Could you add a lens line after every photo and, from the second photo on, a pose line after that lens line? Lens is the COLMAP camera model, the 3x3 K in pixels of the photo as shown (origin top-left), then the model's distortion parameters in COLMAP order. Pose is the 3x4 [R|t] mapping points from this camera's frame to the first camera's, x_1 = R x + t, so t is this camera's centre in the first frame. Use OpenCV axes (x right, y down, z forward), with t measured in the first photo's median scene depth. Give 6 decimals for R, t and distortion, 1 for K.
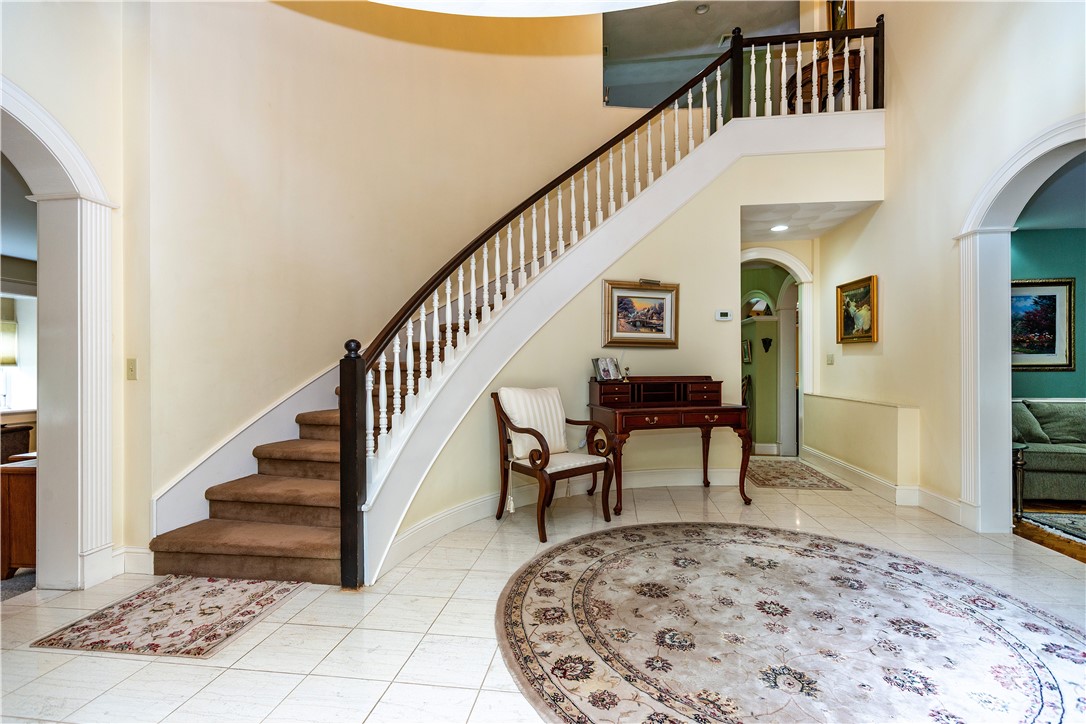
lens RADIAL K [[500.8, 0, 543.8], [0, 500.8, 363.9], [0, 0, 1]] dist [-0.000887, -0.000371]
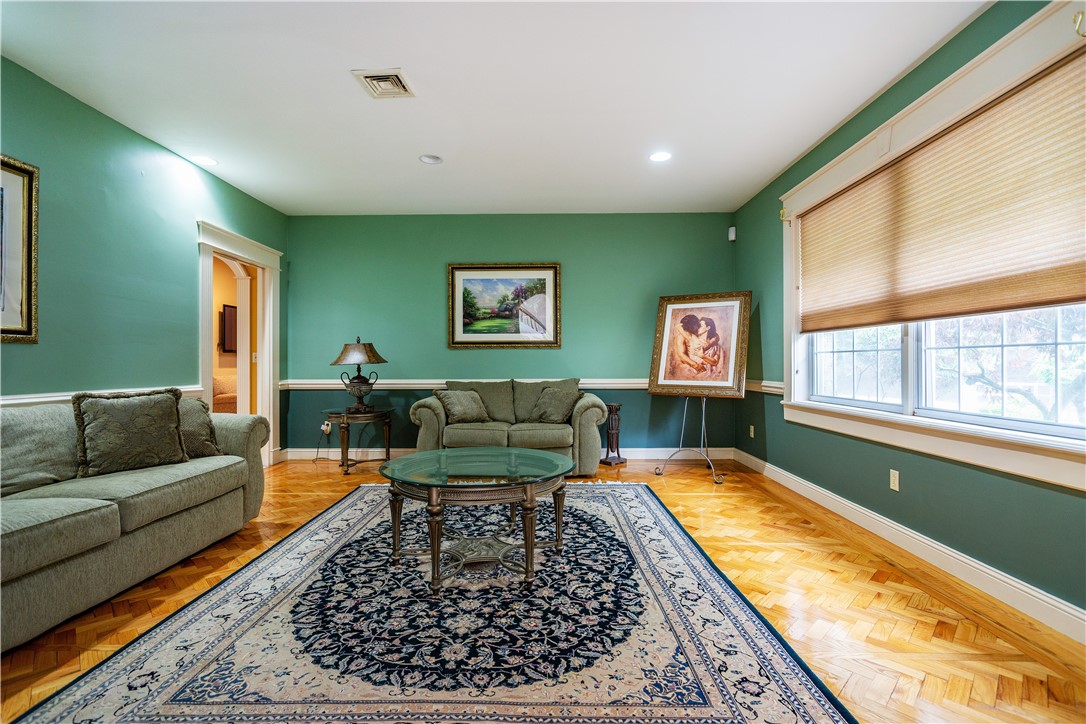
lens RADIAL K [[500.8, 0, 541.0], [0, 500.8, 362.6], [0, 0, 1]] dist [-0.000887, -0.000371]
pose [[-0.116966, 0.009137, 0.993094, 0.490051], [-0.000360, 0.999957, -0.009243, 0.039946], [-0.993136, -0.001439, -0.116958, 0.548732]]
